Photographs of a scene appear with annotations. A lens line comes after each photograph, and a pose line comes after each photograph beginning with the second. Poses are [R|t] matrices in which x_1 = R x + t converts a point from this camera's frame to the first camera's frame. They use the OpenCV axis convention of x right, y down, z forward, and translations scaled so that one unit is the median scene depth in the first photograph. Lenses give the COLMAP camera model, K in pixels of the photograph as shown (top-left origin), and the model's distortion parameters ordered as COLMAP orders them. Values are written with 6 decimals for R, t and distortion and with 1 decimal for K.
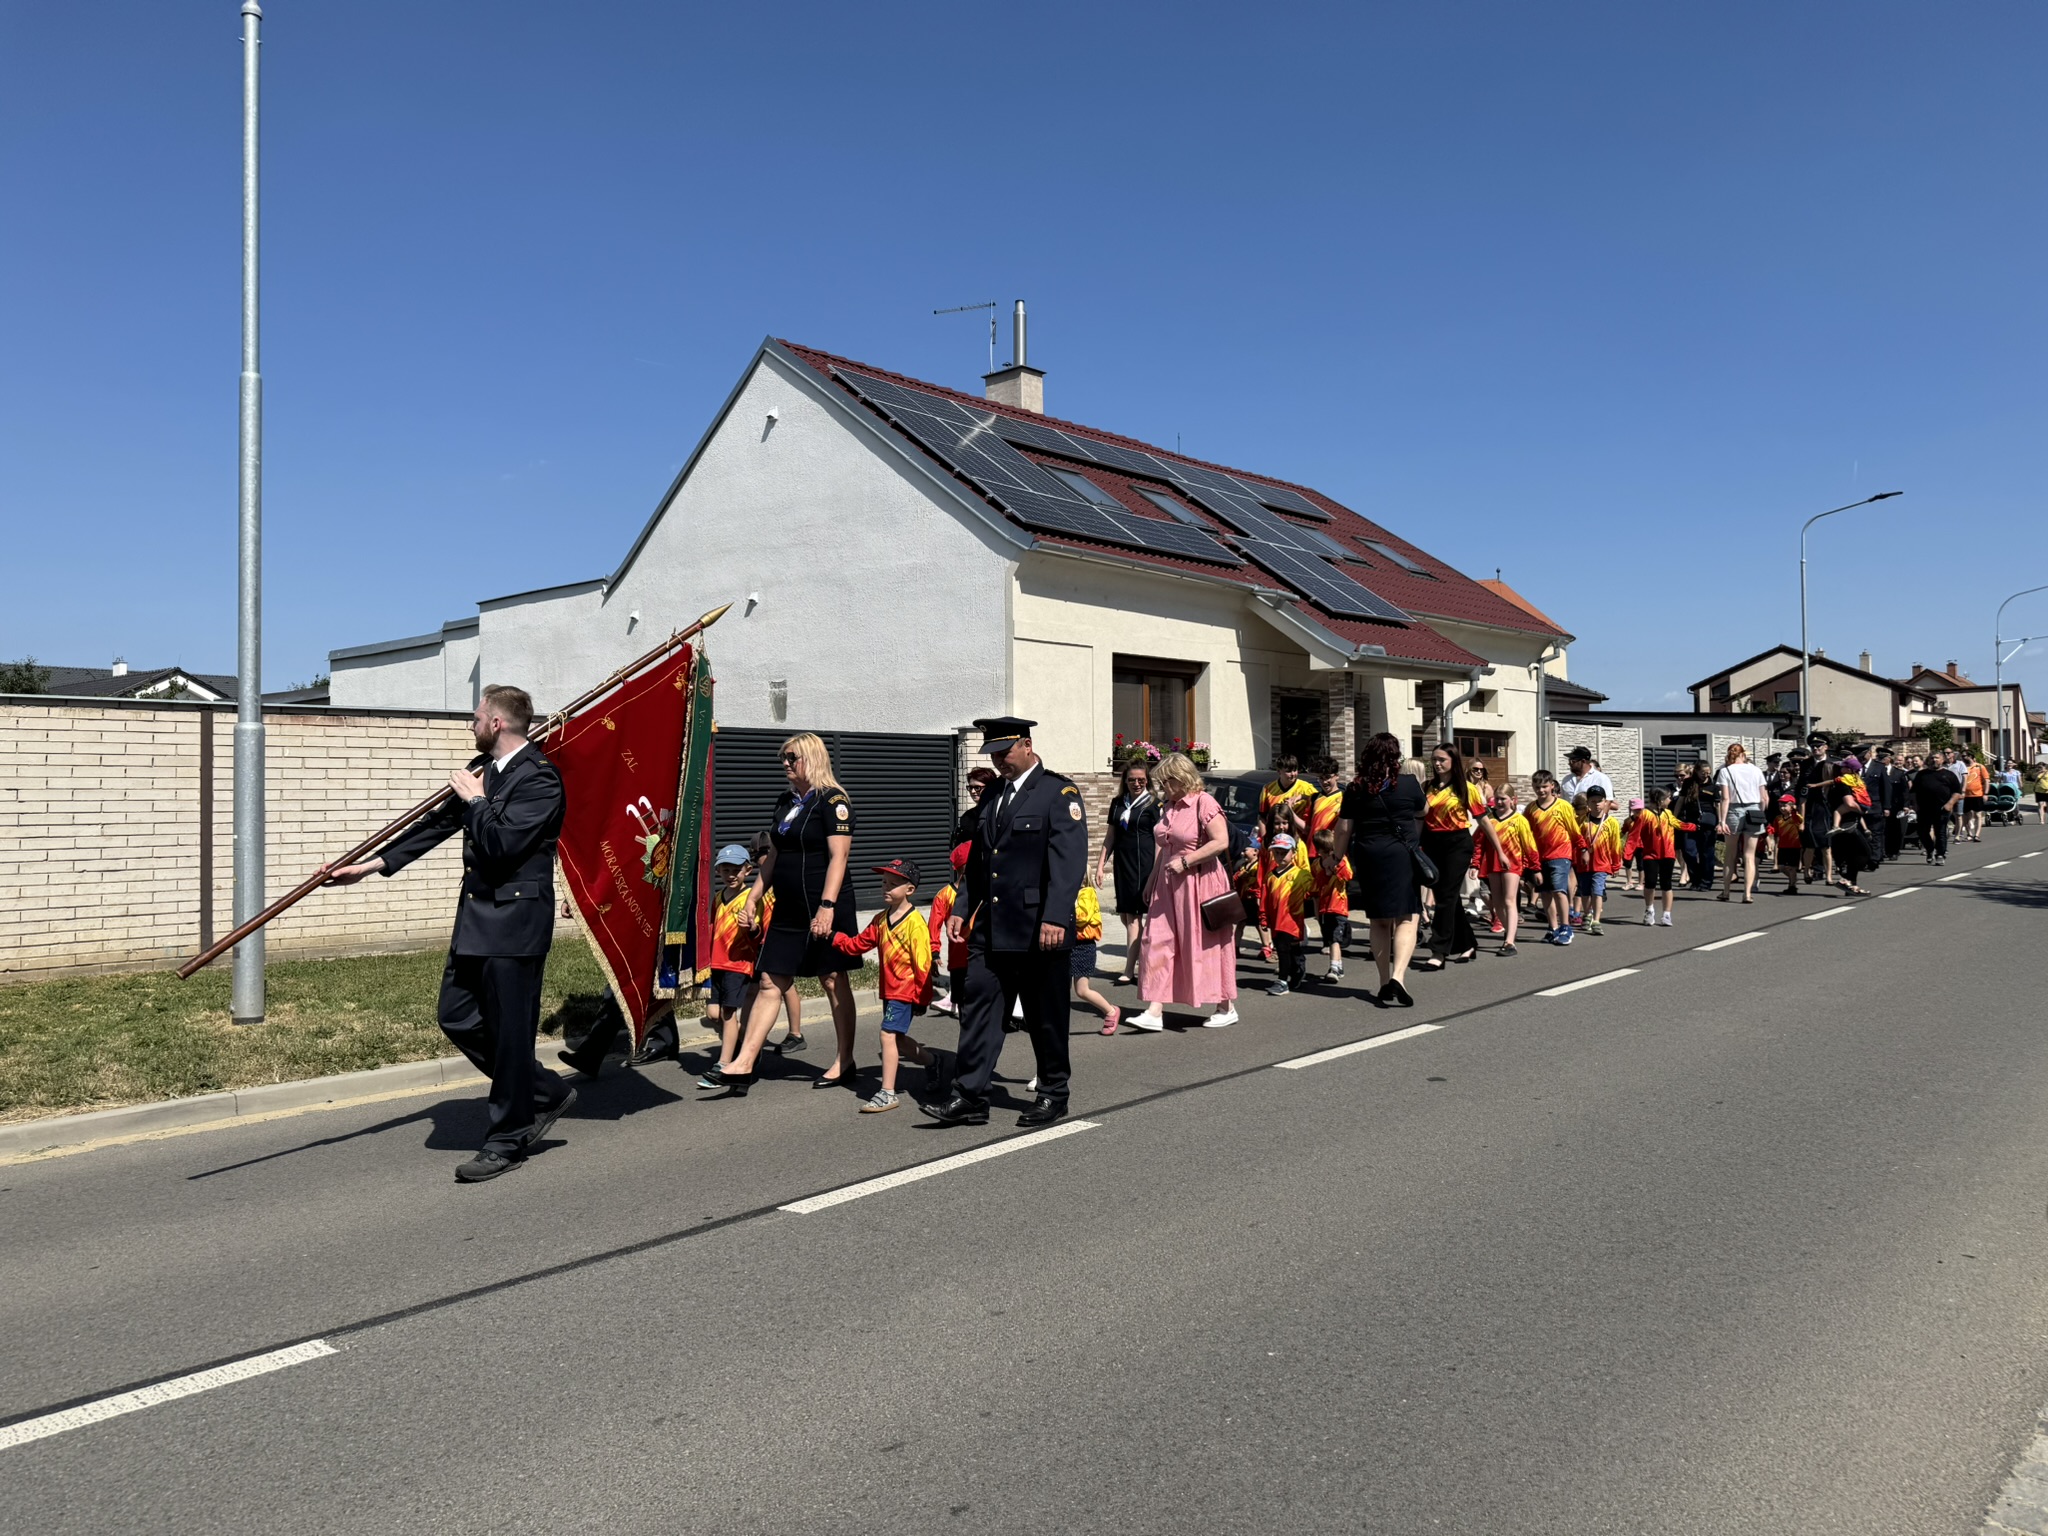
lens RADIAL K [[1416.4, 0, 1017.0], [0, 1416.4, 757.3], [0, 0, 1]] dist [0.107452, -0.151991]
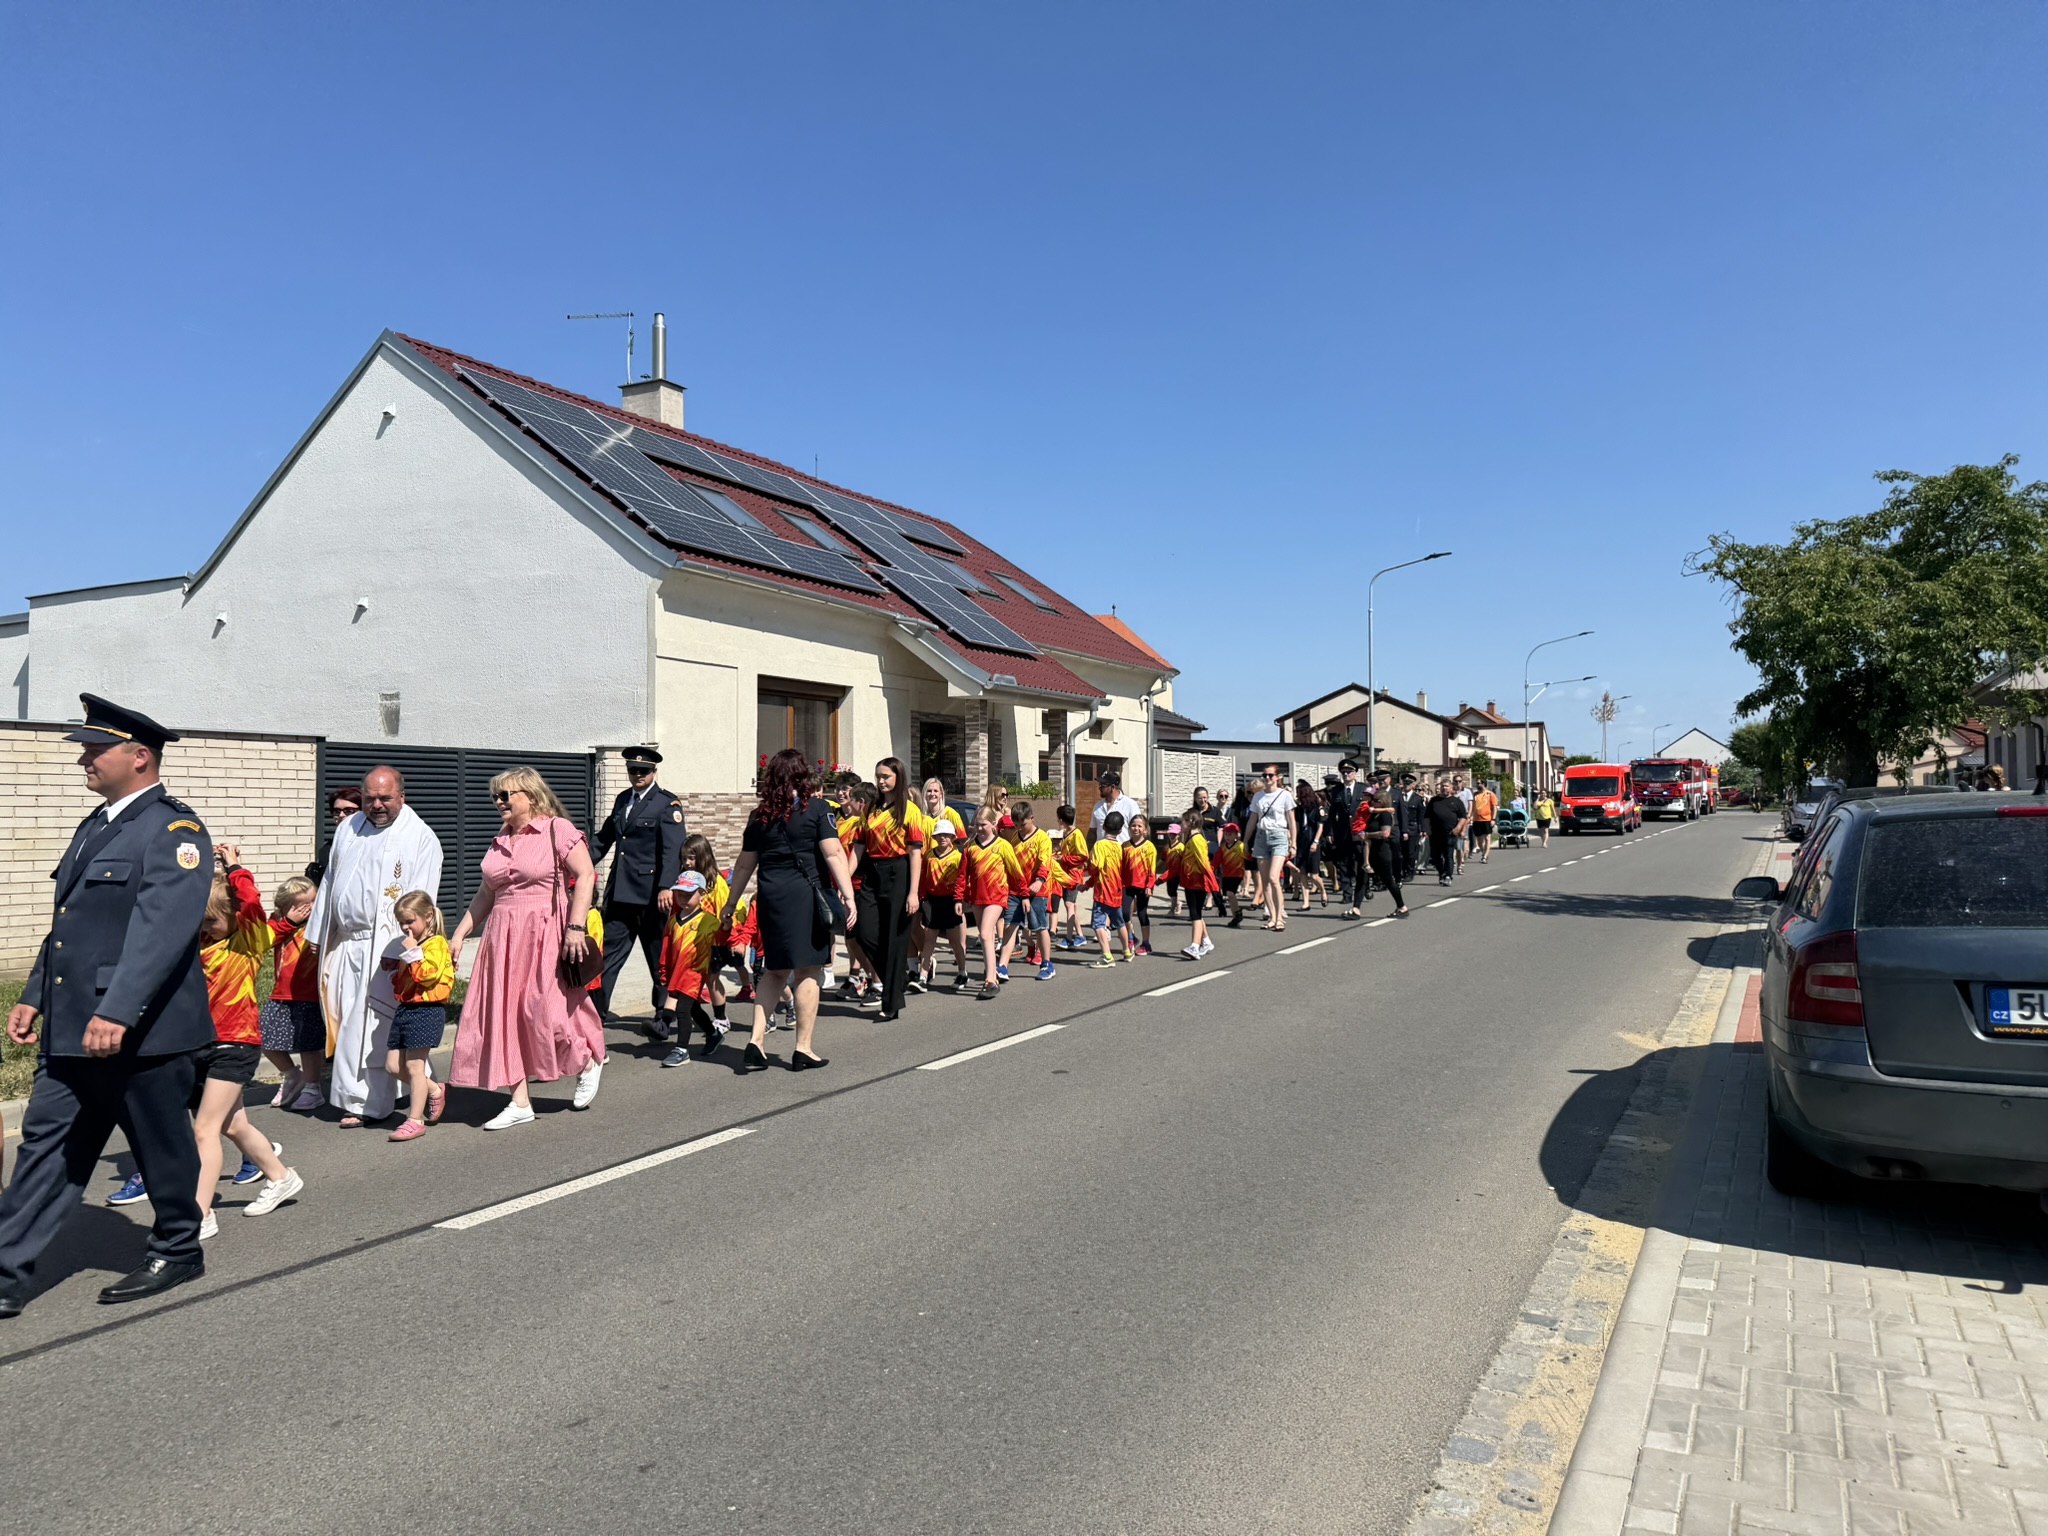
lens RADIAL K [[1437.3, 0, 1021.8], [0, 1437.3, 769.4], [0, 0, 1]] dist [0.078817, -0.043018]
pose [[0.965826, 0.011625, 0.258932, -0.015980], [-0.009893, 0.999919, -0.007989, 0.000118], [-0.259004, 0.005155, 0.965862, -0.039389]]
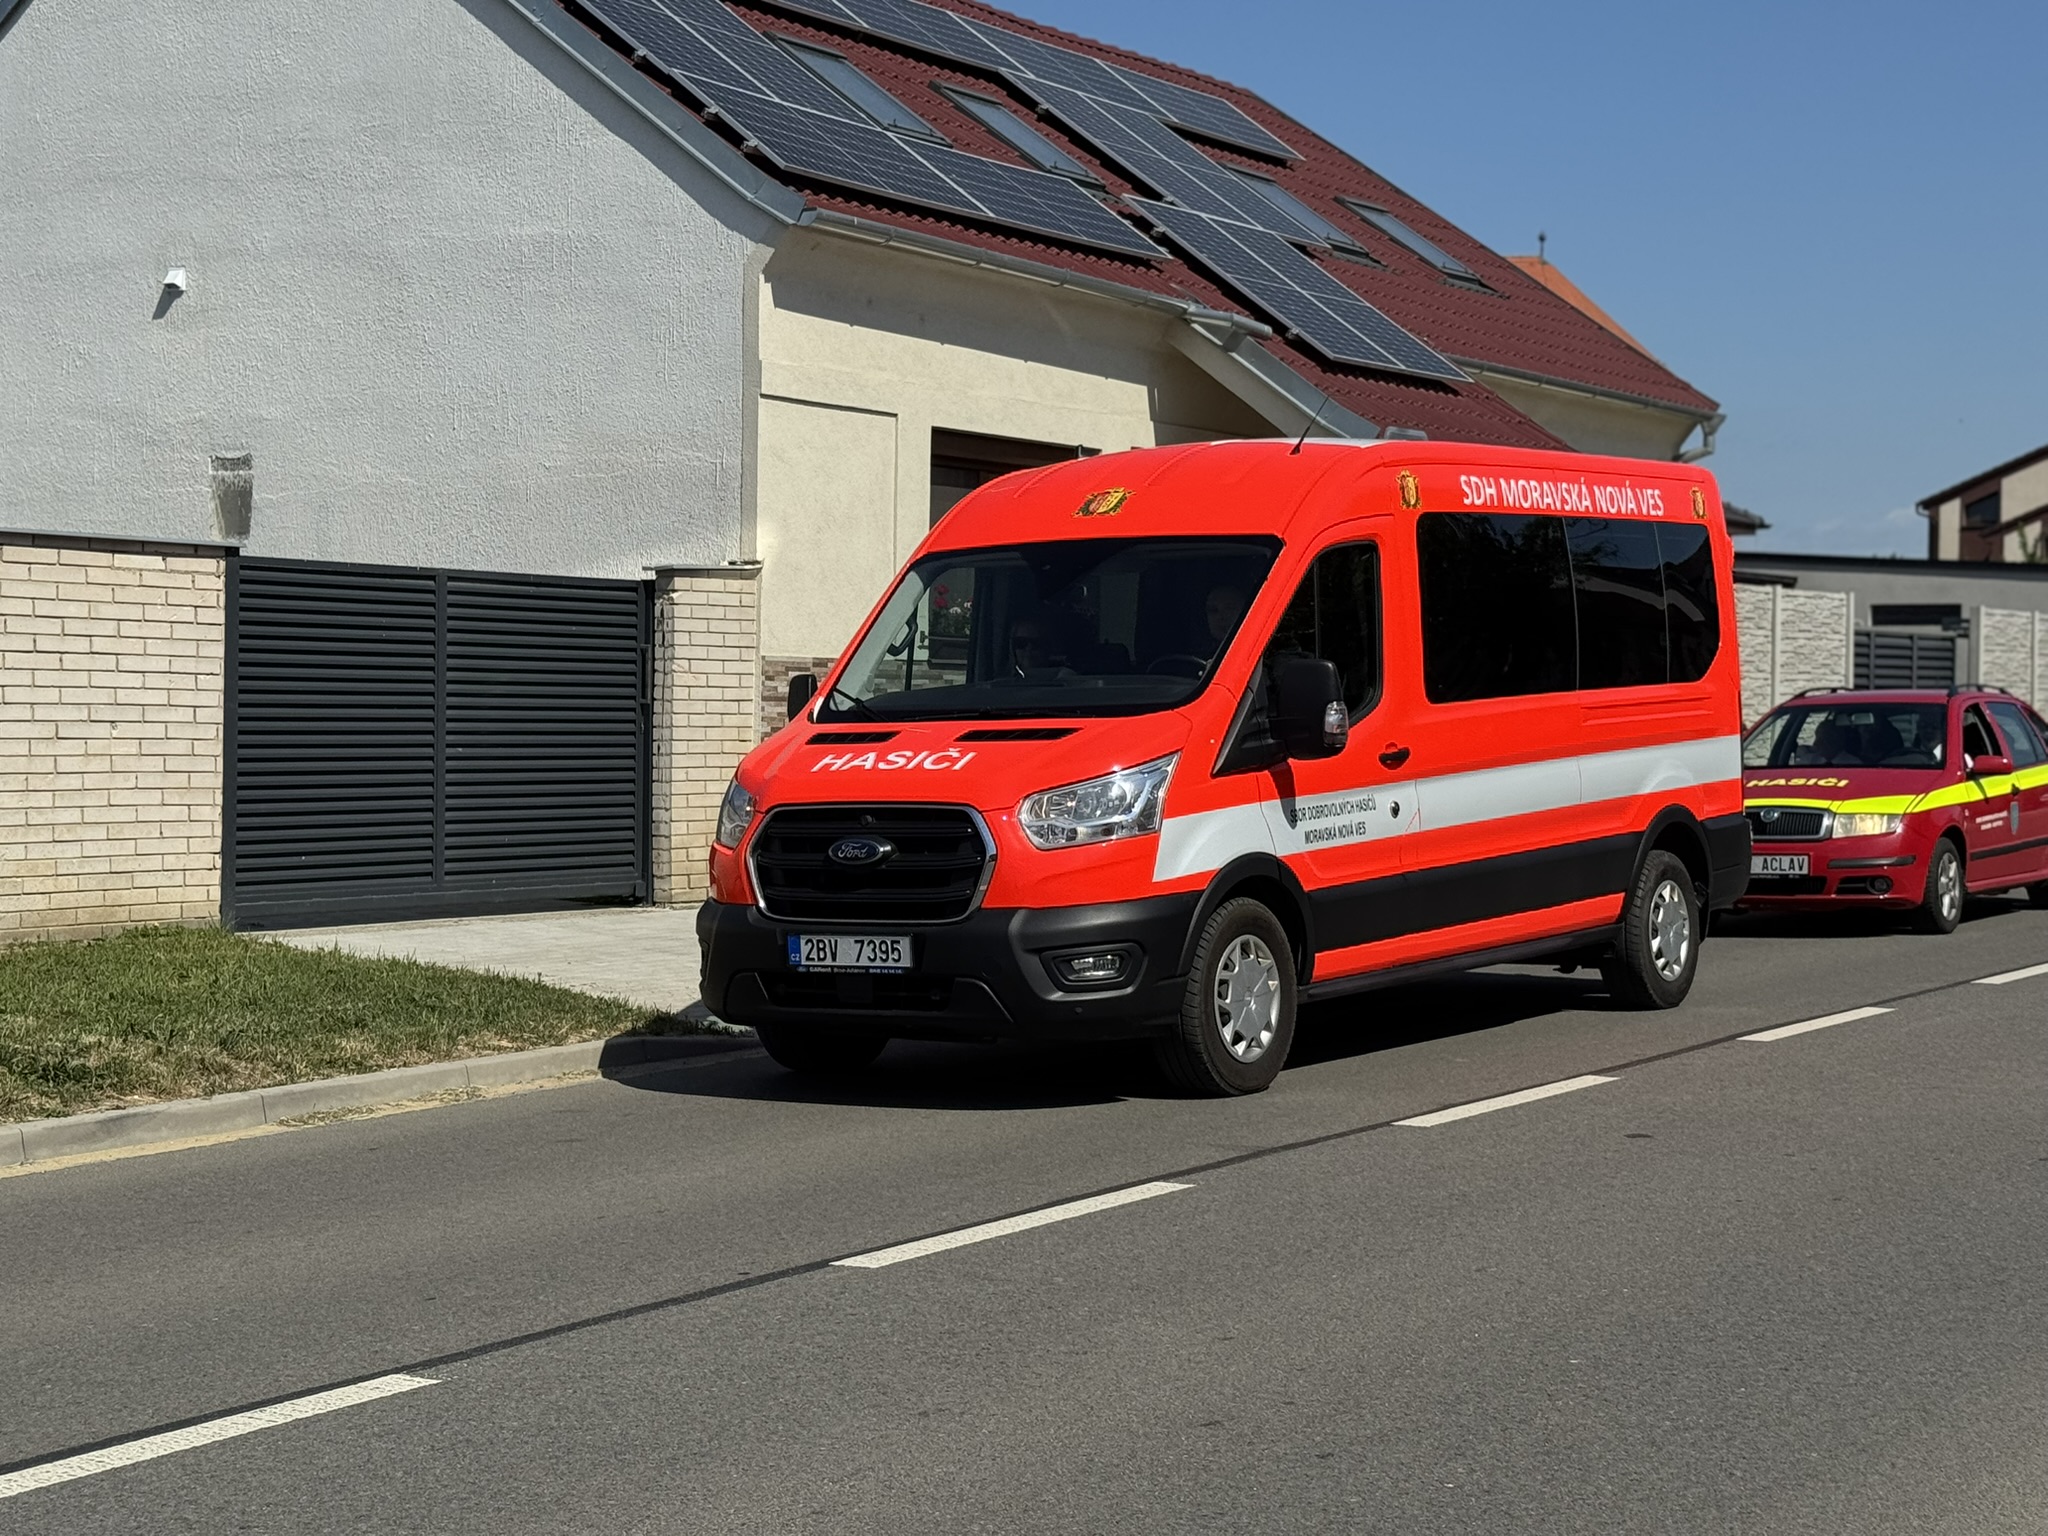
lens RADIAL K [[3381.1, 0, 1022.6], [0, 3381.1, 750.4], [0, 0, 1]] dist [0.163524, -0.161462]
pose [[0.982569, 0.016747, 0.185142, -0.125821], [-0.023766, 0.999078, 0.035760, -0.001293], [-0.184373, -0.039537, 0.982061, -0.219812]]
